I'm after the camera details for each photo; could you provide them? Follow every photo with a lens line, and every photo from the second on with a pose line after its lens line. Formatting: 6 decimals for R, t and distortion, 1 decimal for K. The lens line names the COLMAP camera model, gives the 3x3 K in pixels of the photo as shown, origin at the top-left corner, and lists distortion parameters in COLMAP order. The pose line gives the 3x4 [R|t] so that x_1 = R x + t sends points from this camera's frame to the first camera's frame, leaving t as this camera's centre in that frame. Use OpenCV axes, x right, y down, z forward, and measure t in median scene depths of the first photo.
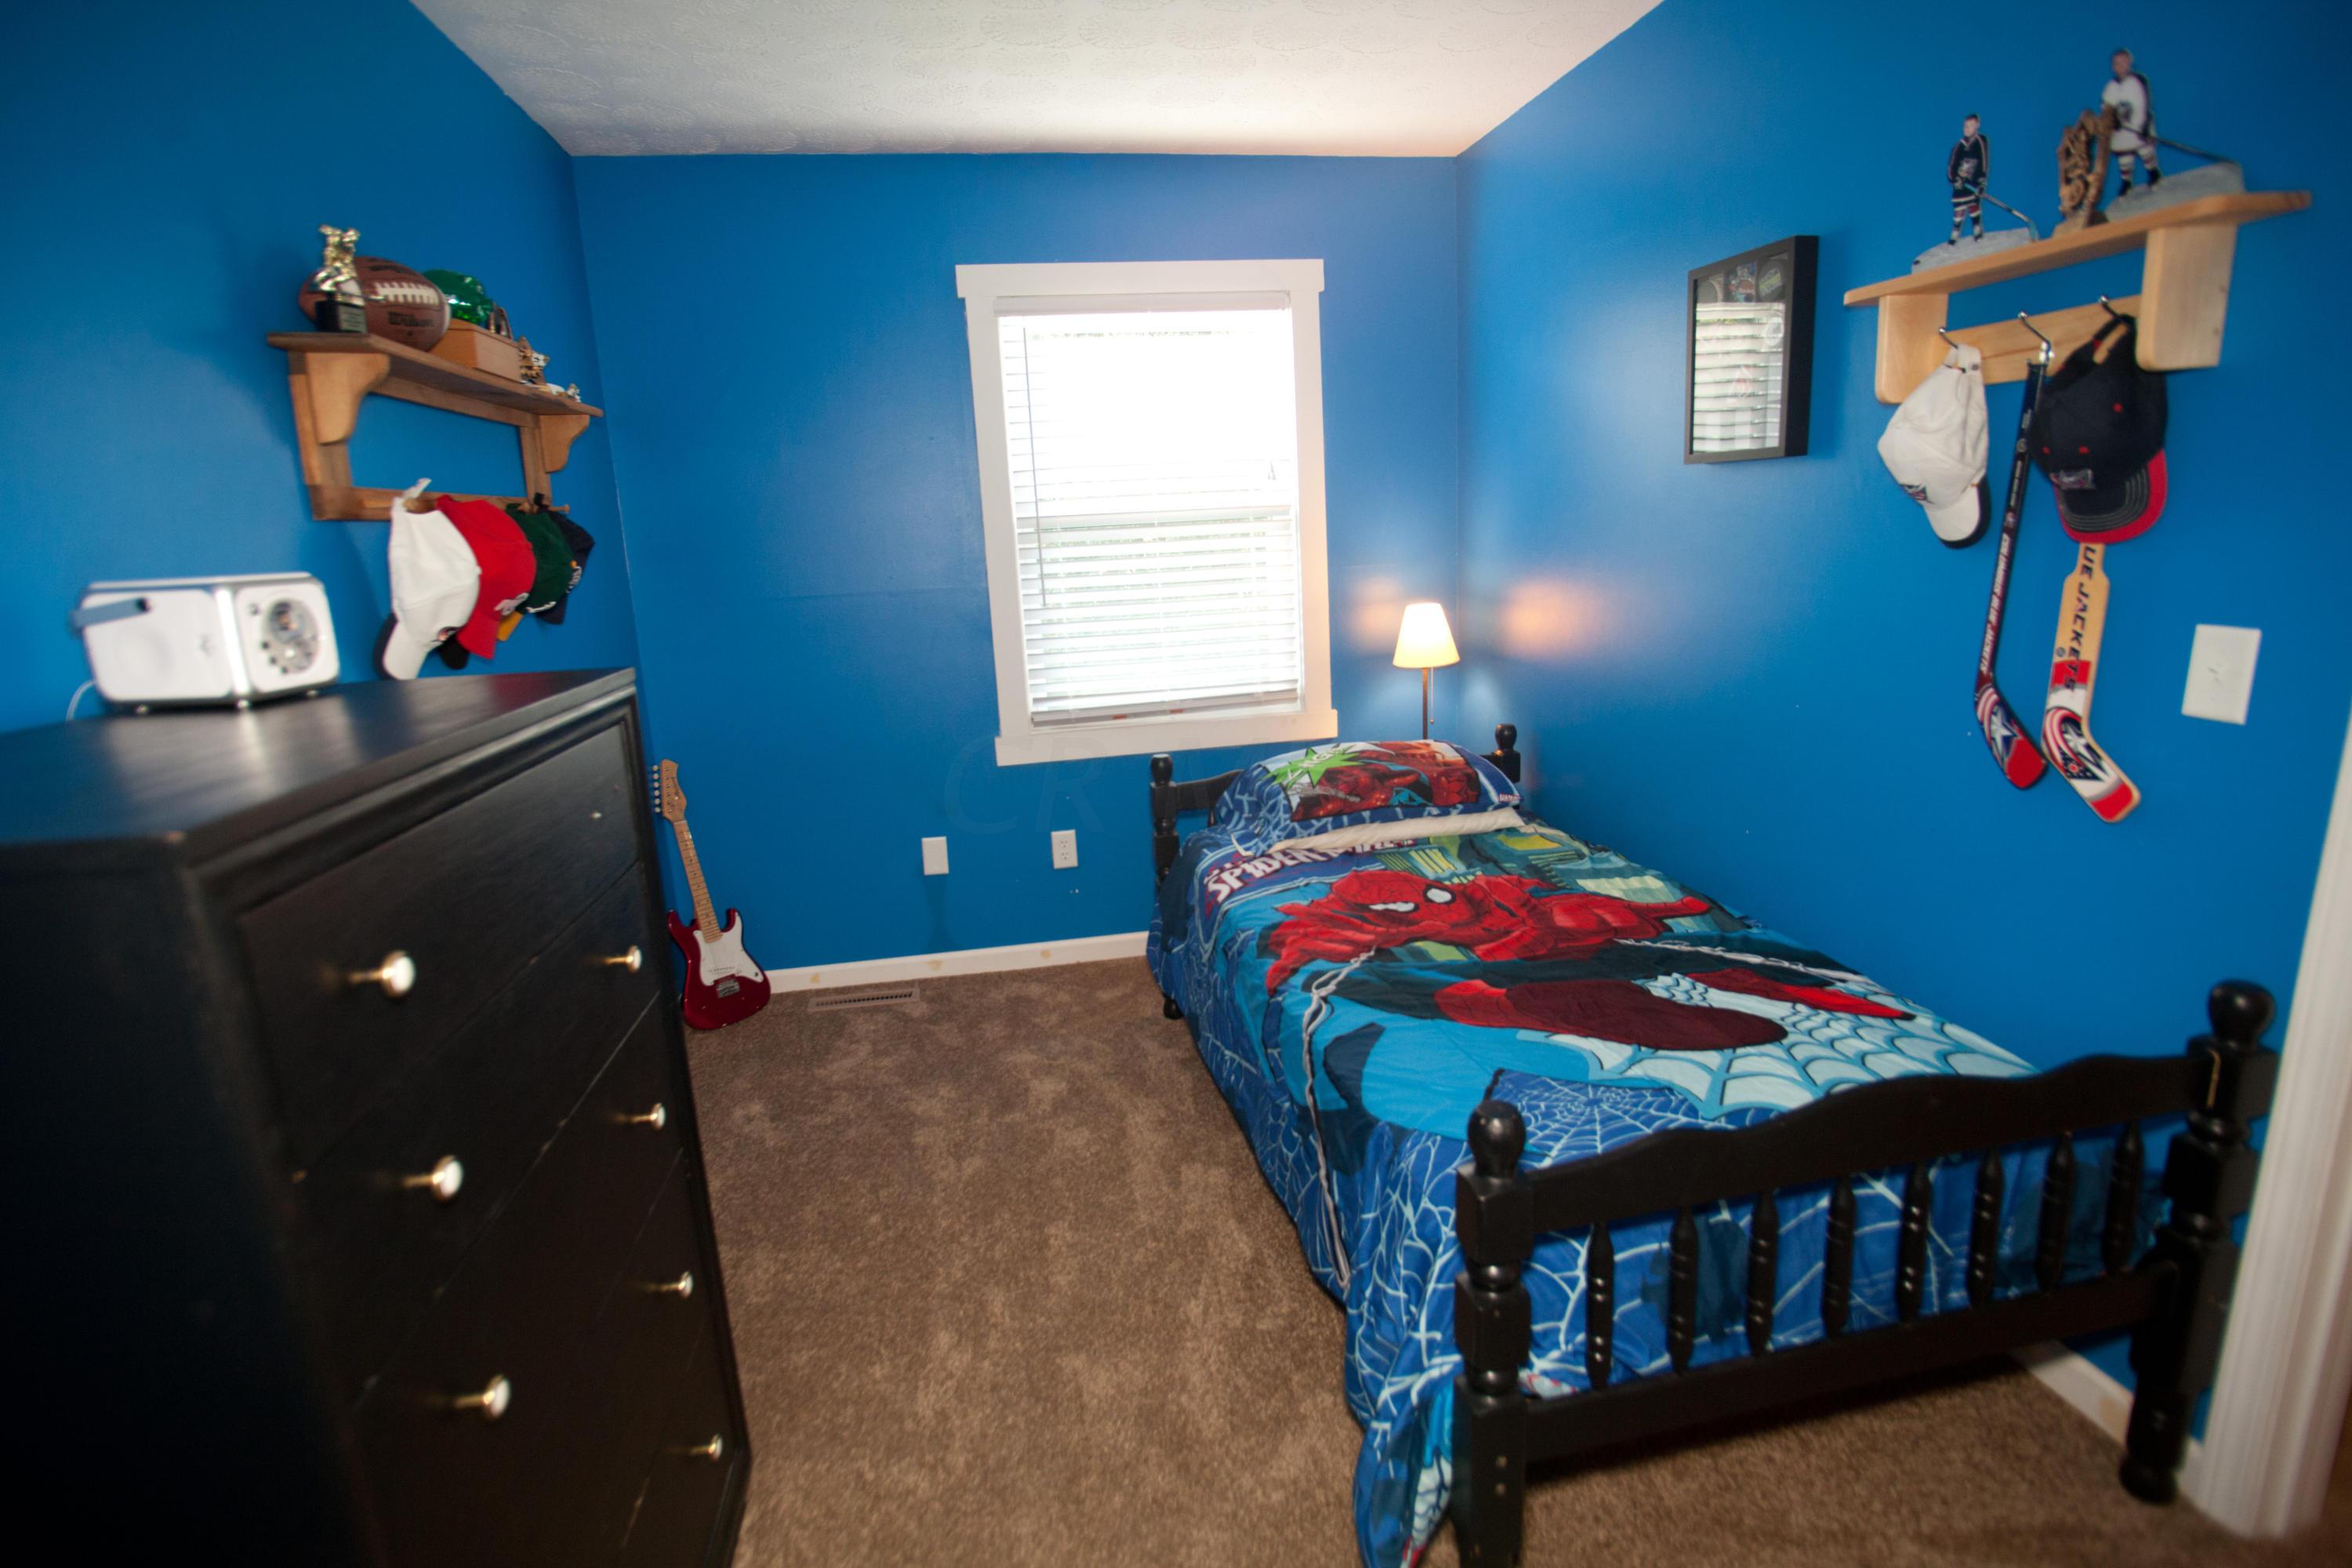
lens RADIAL K [[1149.8, 0, 1176.4], [0, 1149.8, 790.4], [0, 0, 1]] dist [-0.071589, 0.027104]
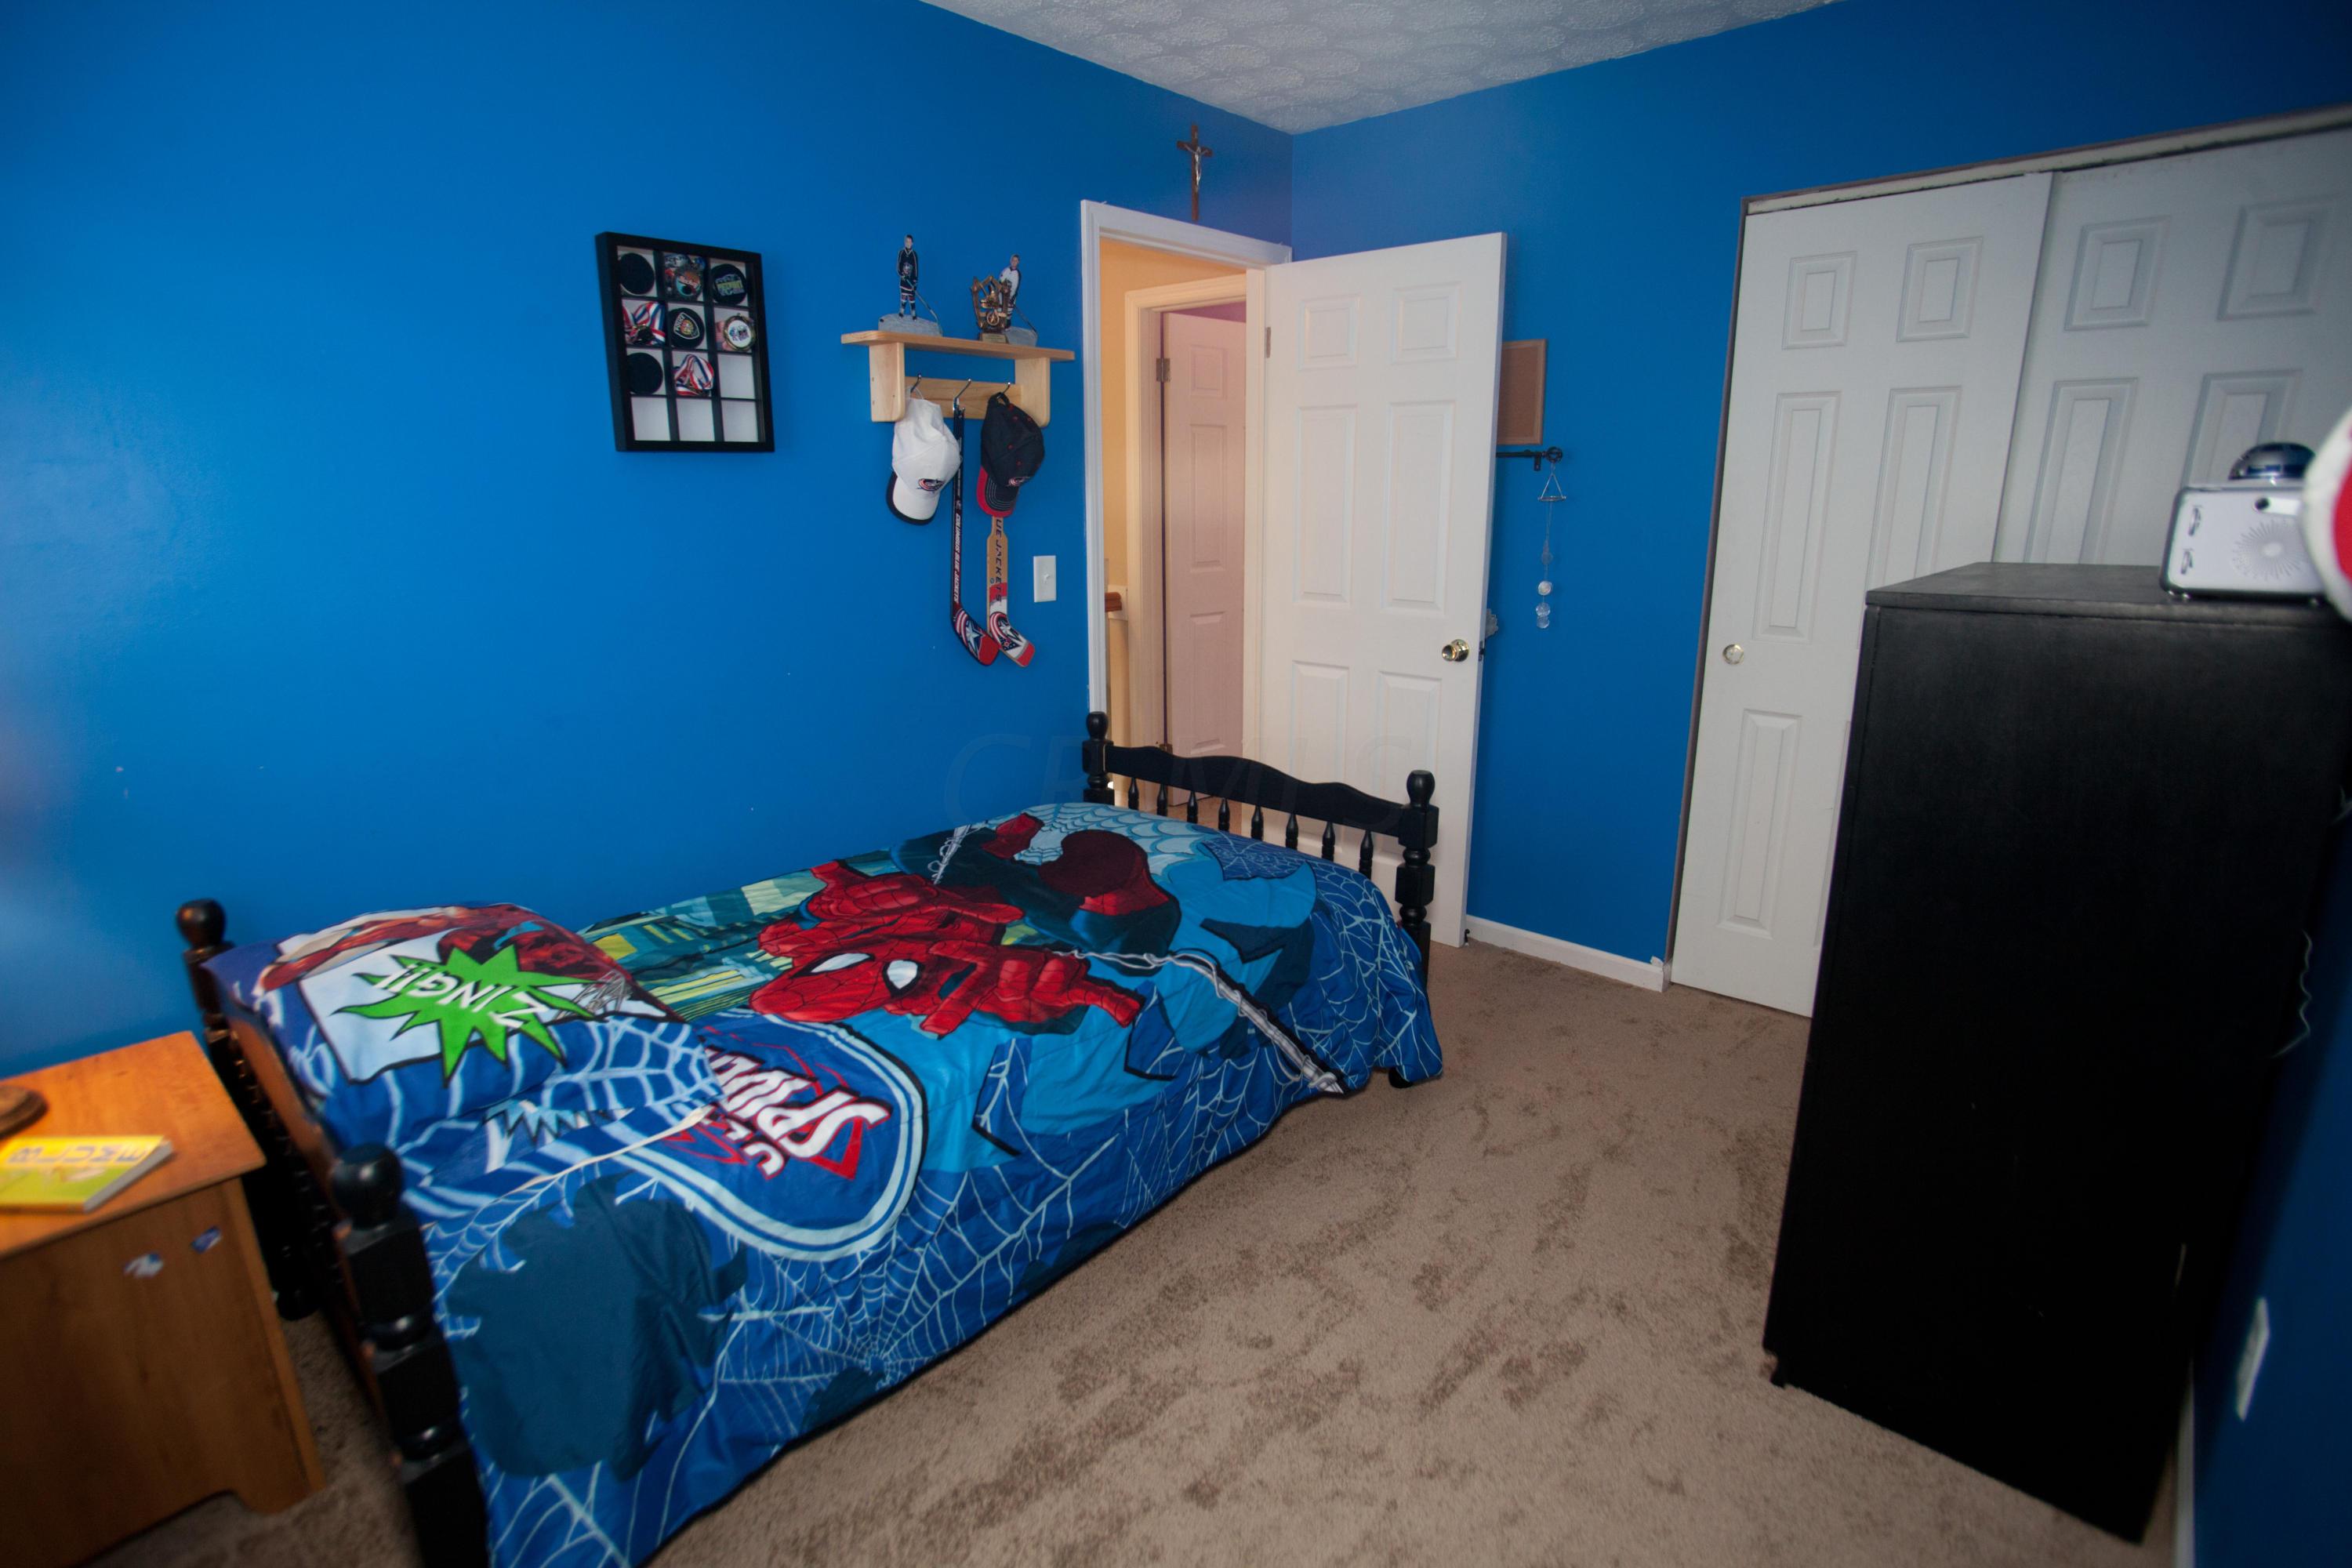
lens RADIAL K [[1149.8, 0, 1173.6], [0, 1149.8, 774.1], [0, 0, 1]] dist [-0.071589, 0.027104]
pose [[-0.608619, -0.137011, 0.781544, -0.758829], [0.218714, 0.917852, 0.331228, -0.354163], [-0.762724, 0.372526, -0.528656, 1.726196]]
